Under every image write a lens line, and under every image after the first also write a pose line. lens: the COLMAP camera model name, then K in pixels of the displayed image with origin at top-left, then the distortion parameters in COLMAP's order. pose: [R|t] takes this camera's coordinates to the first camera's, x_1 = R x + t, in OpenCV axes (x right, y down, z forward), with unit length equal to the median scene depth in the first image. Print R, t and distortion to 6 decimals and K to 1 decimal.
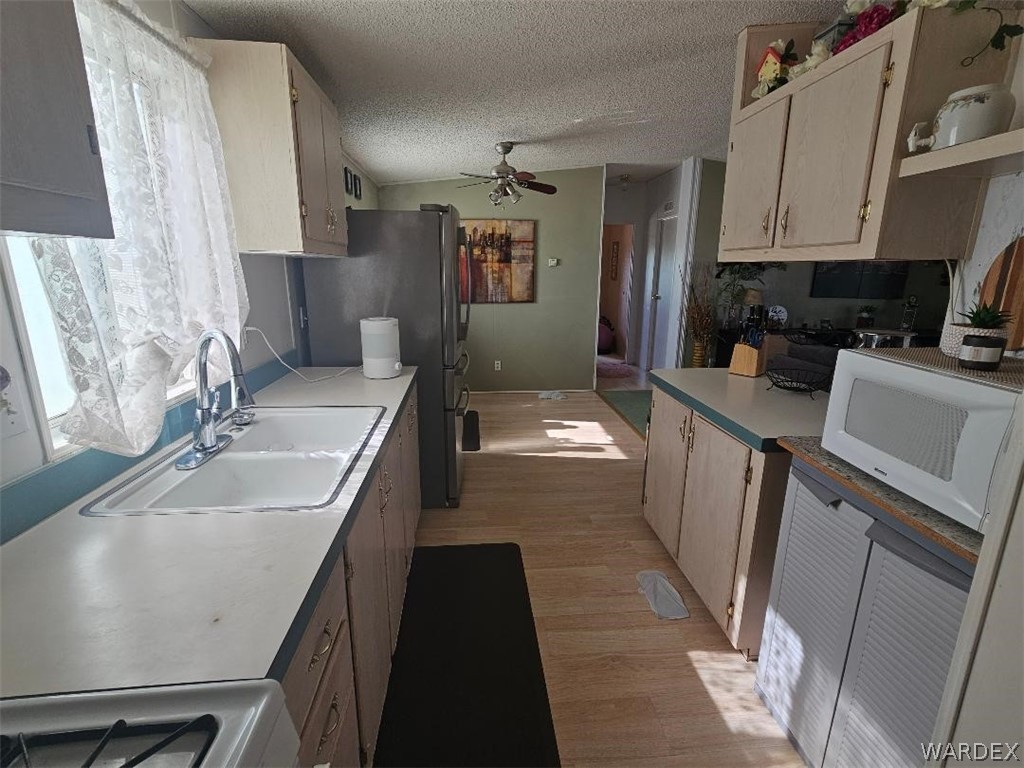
lens RADIAL K [[473.8, 0, 512.0], [0, 473.8, 384.0], [0, 0, 1]] dist [0.001748, -0.000294]
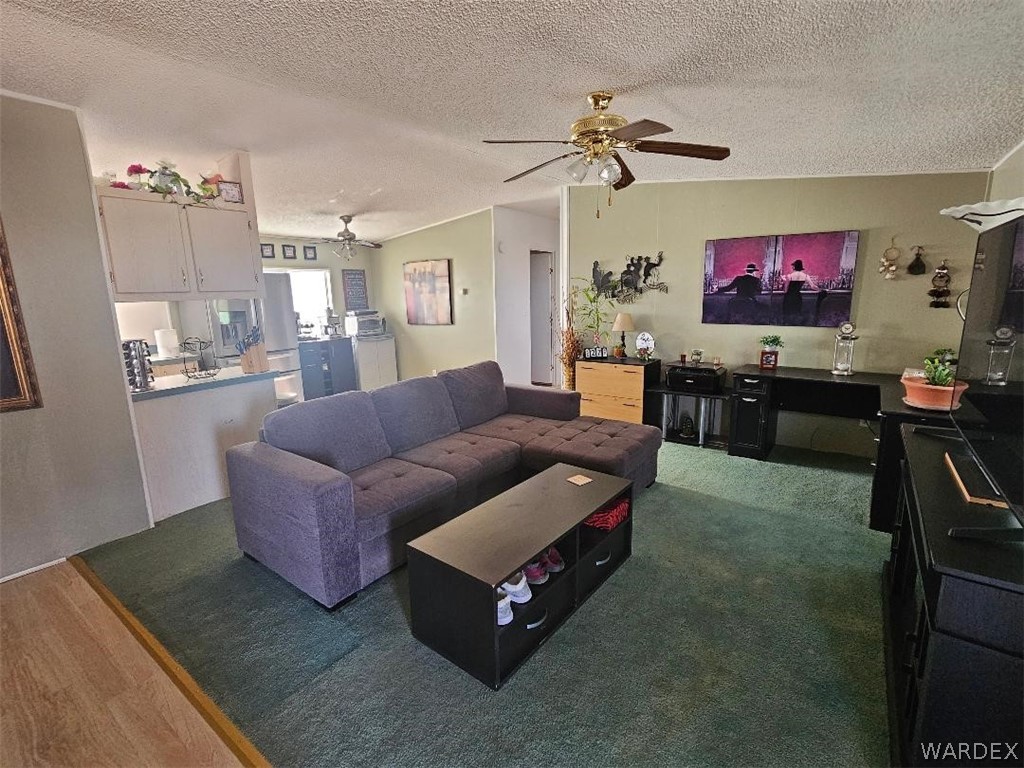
lens RADIAL K [[473.8, 0, 512.0], [0, 473.8, 384.0], [0, 0, 1]] dist [0.001748, -0.000294]
pose [[0.751601, 0.097360, -0.652394, 1.015332], [-0.121876, 0.992515, 0.007708, -0.048647], [0.648261, 0.073718, 0.757841, 0.186938]]
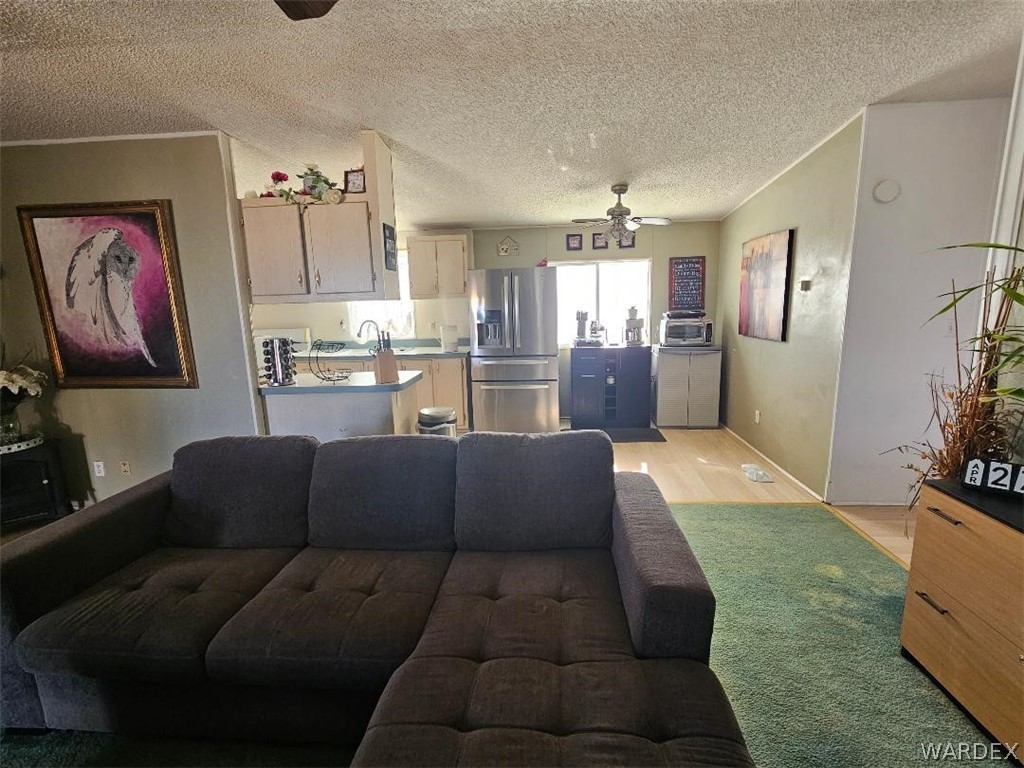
lens RADIAL K [[473.8, 0, 512.0], [0, 473.8, 384.0], [0, 0, 1]] dist [0.001748, -0.000294]
pose [[-0.161710, 0.171875, -0.971756, 0.851625], [-0.204656, 0.957467, 0.203405, -0.179119], [0.965384, 0.231768, -0.119656, 0.729191]]
